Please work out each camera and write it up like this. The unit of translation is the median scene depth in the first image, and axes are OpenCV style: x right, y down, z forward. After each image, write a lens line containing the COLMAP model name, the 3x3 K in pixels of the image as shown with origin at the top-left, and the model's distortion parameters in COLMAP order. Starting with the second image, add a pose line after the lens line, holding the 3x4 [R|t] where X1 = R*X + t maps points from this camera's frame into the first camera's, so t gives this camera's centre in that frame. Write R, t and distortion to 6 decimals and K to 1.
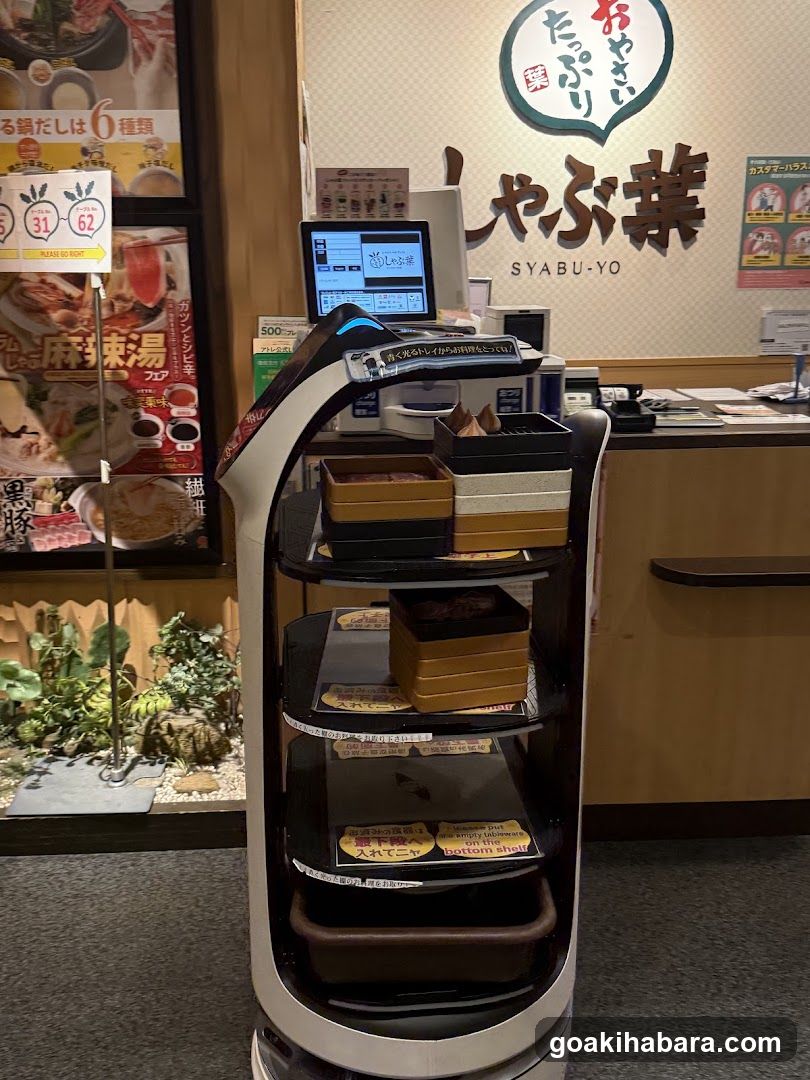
lens RADIAL K [[1044.7, 0, 407.0], [0, 1044.7, 554.4], [0, 0, 1]] dist [0.112559, -0.251001]
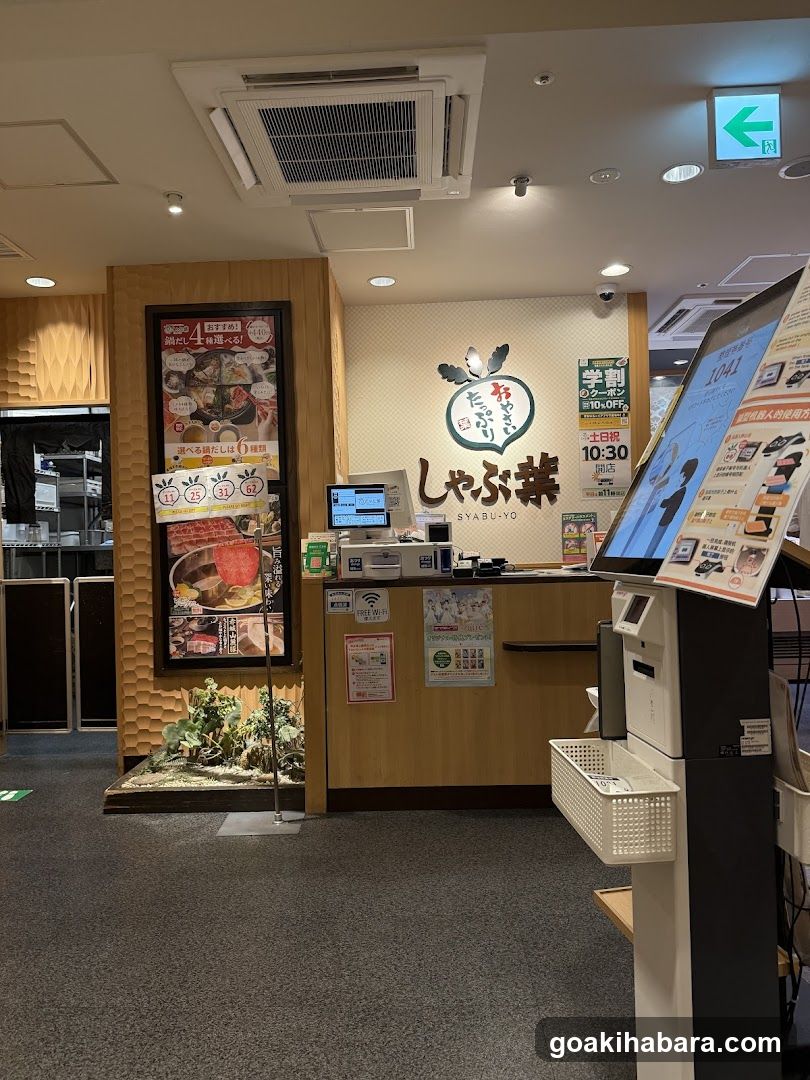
lens RADIAL K [[759.2, 0, 405.0], [0, 759.2, 540.0], [0, 0, 1]] dist [0.127609, -0.155364]
pose [[0.996156, -0.026471, -0.083506, 0.145996], [0.000921, 0.956361, -0.292186, 0.198601], [0.087596, 0.290985, 0.952709, -0.346079]]
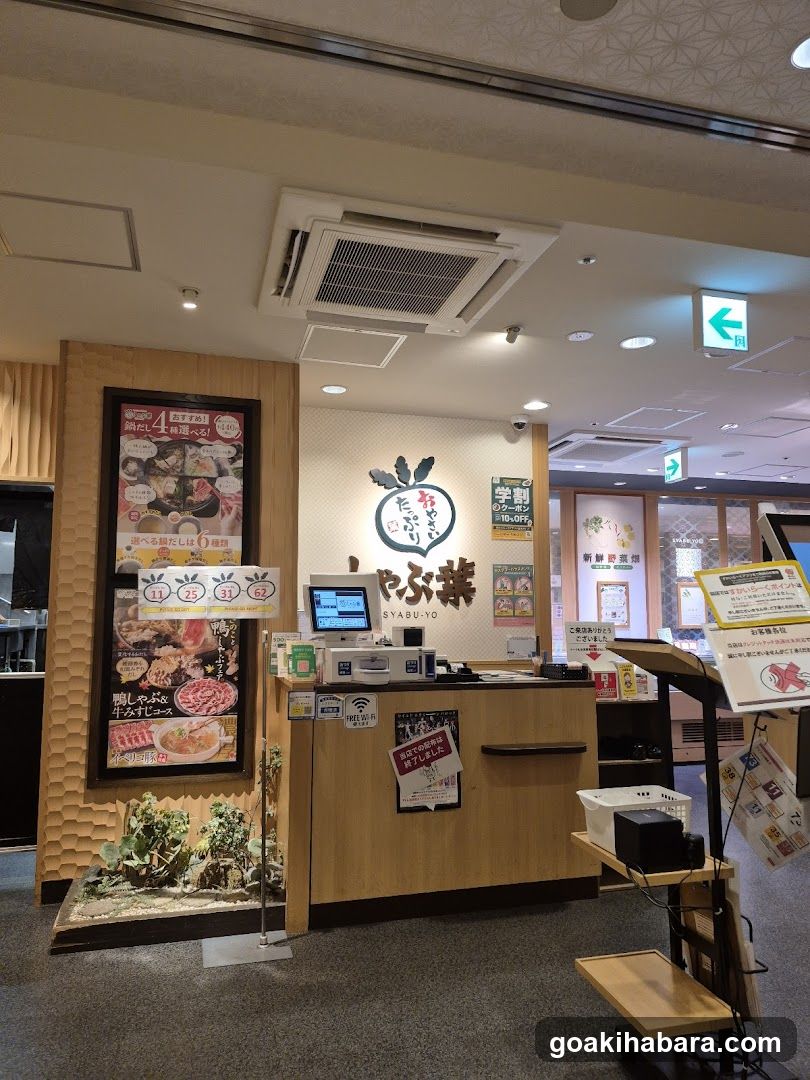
lens RADIAL K [[741.0, 0, 403.7], [0, 741.0, 553.5], [0, 0, 1]] dist [0.114864, -0.138564]
pose [[0.975955, 0.024046, 0.216643, -0.200146], [0.057388, 0.930486, -0.361804, 0.147208], [-0.210283, 0.365537, 0.906733, -0.353927]]
